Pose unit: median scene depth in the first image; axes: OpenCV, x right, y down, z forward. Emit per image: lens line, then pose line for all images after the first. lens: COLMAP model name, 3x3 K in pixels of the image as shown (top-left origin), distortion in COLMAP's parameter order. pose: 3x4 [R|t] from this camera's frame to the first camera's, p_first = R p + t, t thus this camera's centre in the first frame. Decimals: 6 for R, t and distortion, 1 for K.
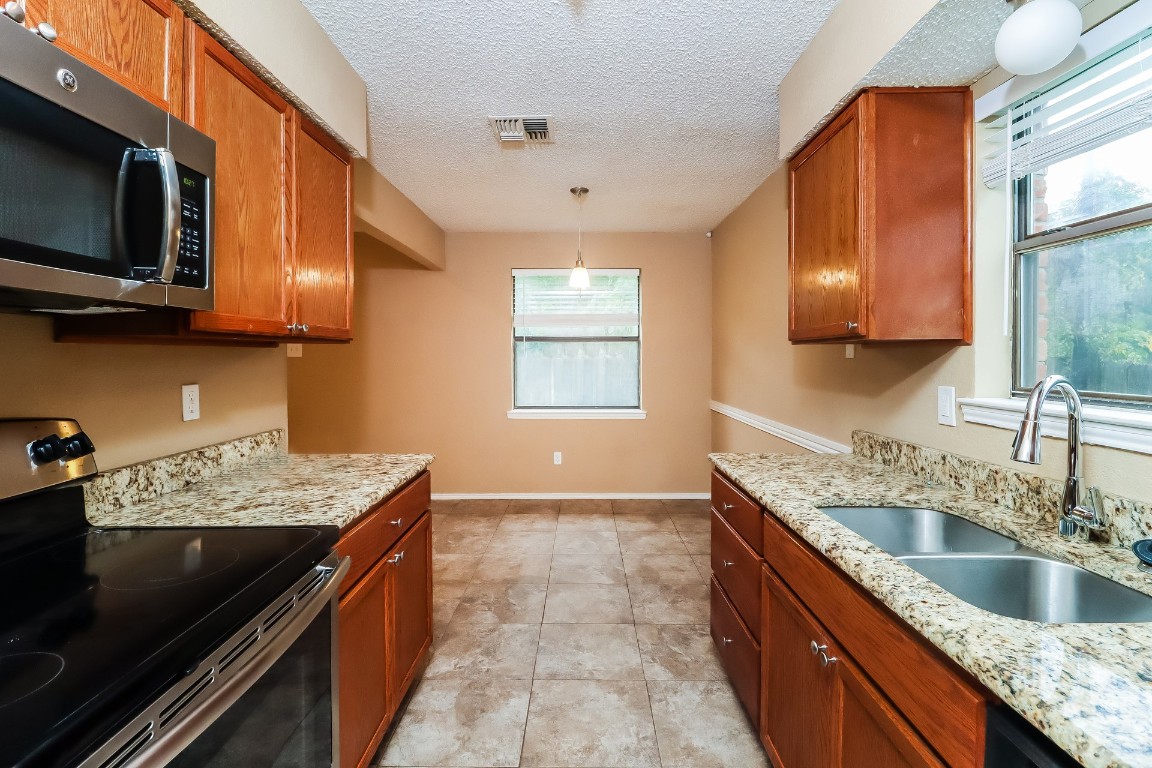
lens RADIAL K [[533.9, 0, 590.7], [0, 533.9, 364.4], [0, 0, 1]] dist [0.008139, -0.005270]
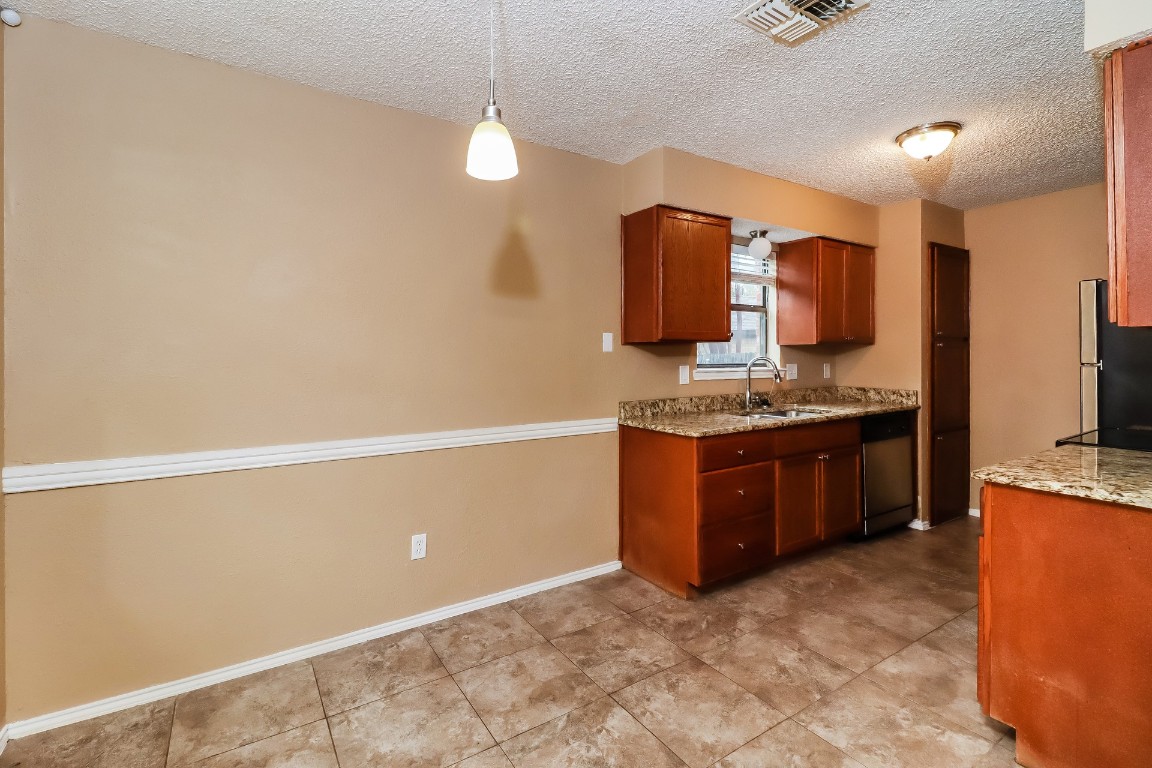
lens RADIAL K [[533.9, 0, 567.7], [0, 533.9, 350.2], [0, 0, 1]] dist [0.008139, -0.005270]
pose [[-0.533798, 0.007977, 0.845575, -0.858333], [0.016011, 0.999872, 0.000675, -0.026510], [-0.845461, 0.013899, -0.533857, 2.560591]]
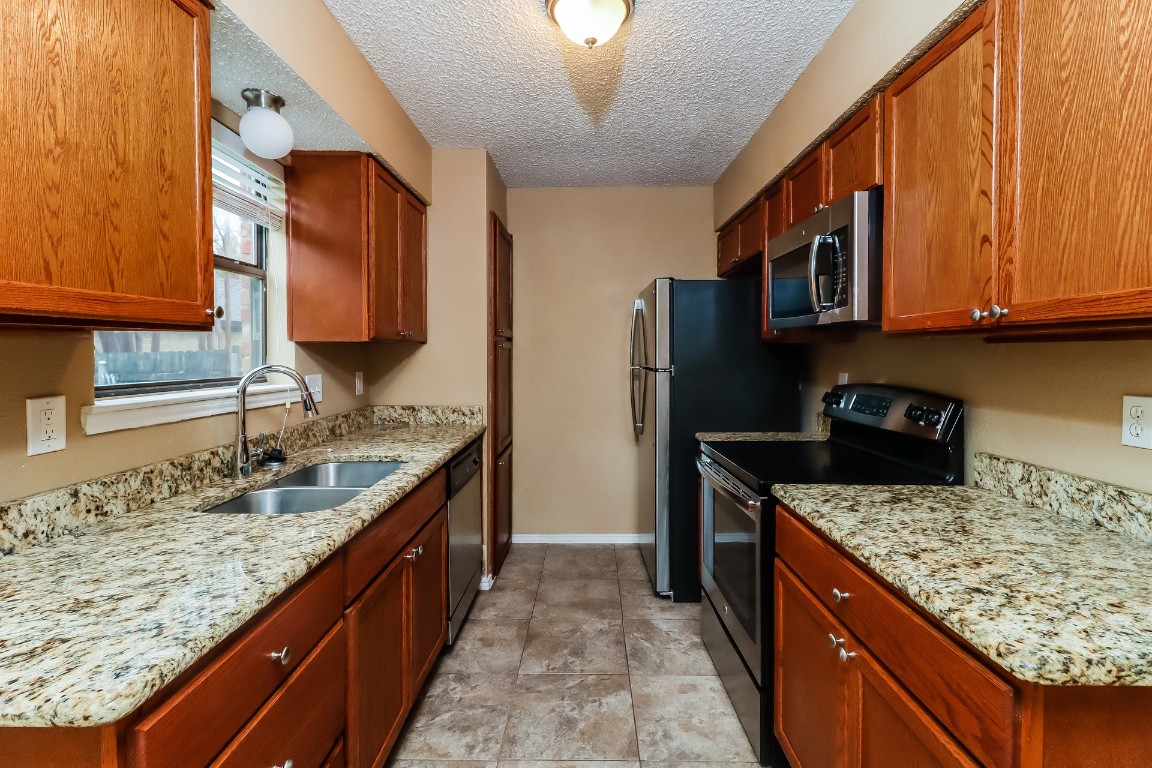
lens RADIAL K [[533.9, 0, 592.4], [0, 533.9, 366.9], [0, 0, 1]] dist [0.008139, -0.005270]
pose [[-0.999983, -0.003095, 0.004999, -0.042131], [-0.002873, 0.999035, 0.043821, -0.029746], [-0.005130, 0.043806, -0.999027, 1.743163]]
